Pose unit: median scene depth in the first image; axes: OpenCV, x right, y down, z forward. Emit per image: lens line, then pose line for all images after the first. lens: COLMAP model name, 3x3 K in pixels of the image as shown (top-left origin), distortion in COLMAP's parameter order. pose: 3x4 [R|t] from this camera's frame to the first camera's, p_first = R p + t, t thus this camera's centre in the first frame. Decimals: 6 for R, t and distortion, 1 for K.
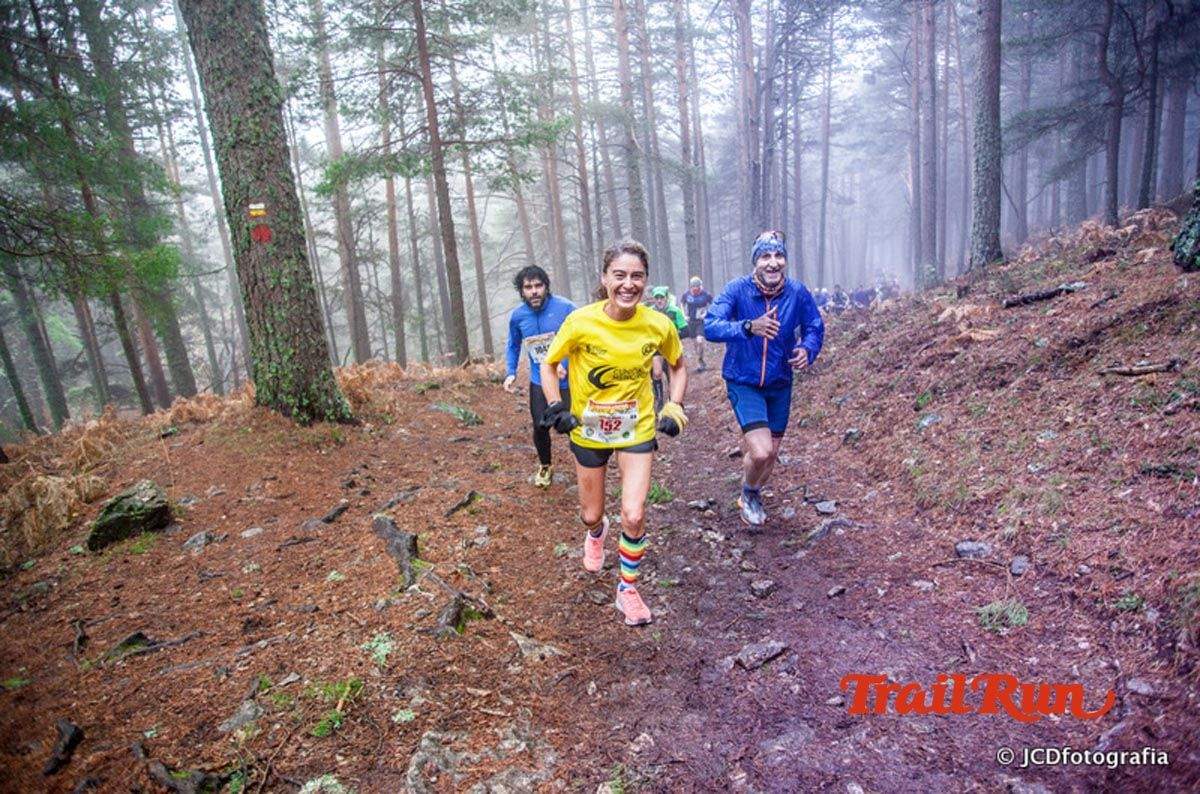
lens RADIAL K [[804.4, 0, 600.0], [0, 804.4, 397.0], [0, 0, 1]] dist [-0.092465, 0.062751]
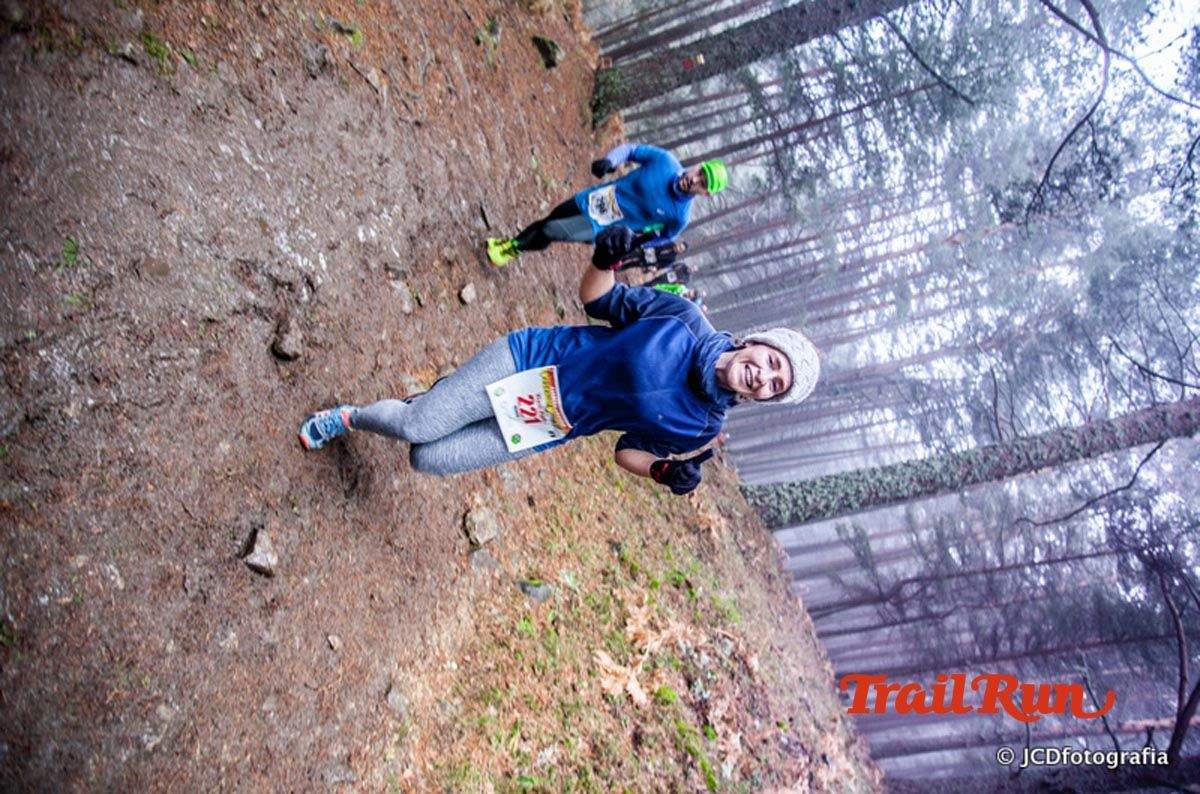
lens RADIAL K [[804.4, 0, 600.0], [0, 804.4, 397.0], [0, 0, 1]] dist [-0.092465, 0.062751]
pose [[0.171394, 0.979394, 0.106822, 0.097112], [-0.985173, 0.169544, 0.026235, 0.075682], [0.007583, -0.109735, 0.993932, -0.873194]]
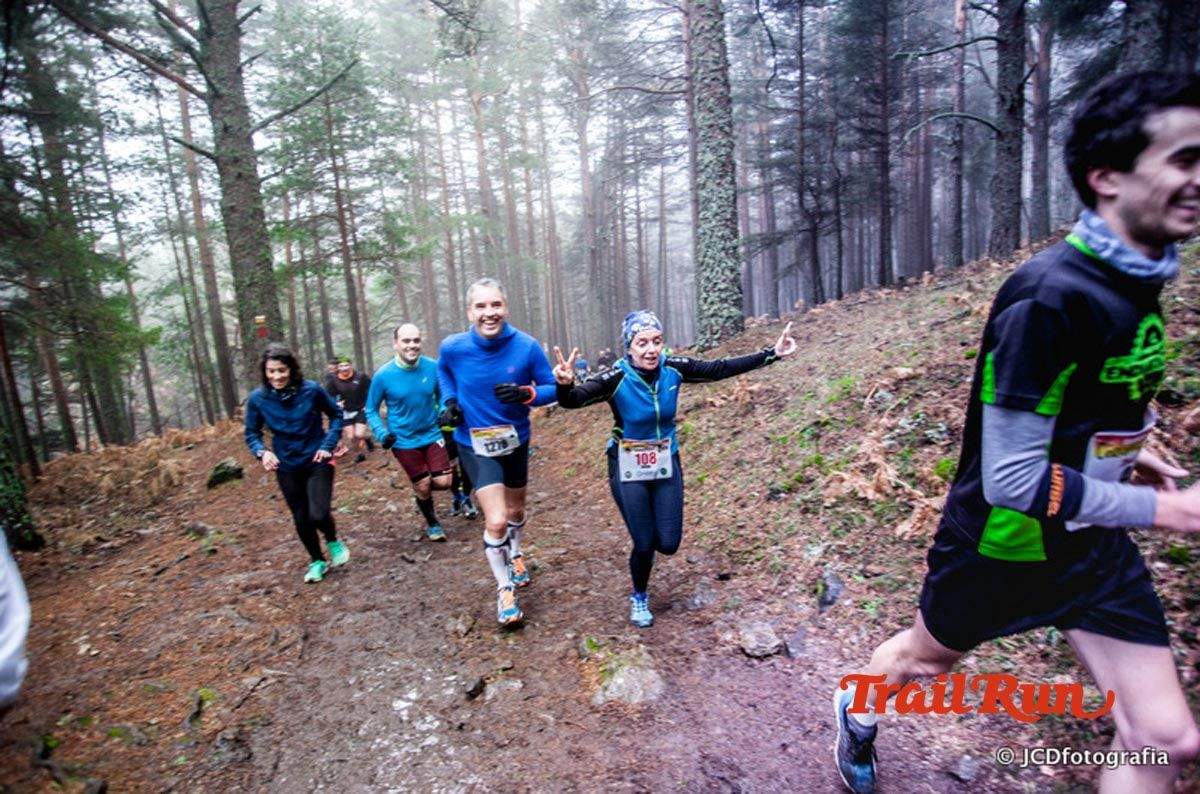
lens RADIAL K [[804.4, 0, 600.0], [0, 804.4, 397.0], [0, 0, 1]] dist [-0.092465, 0.062751]
pose [[0.987285, -0.003006, 0.158929, 0.044605], [0.012995, 0.998001, -0.061849, 0.059404], [-0.158425, 0.063127, 0.985351, -0.838745]]
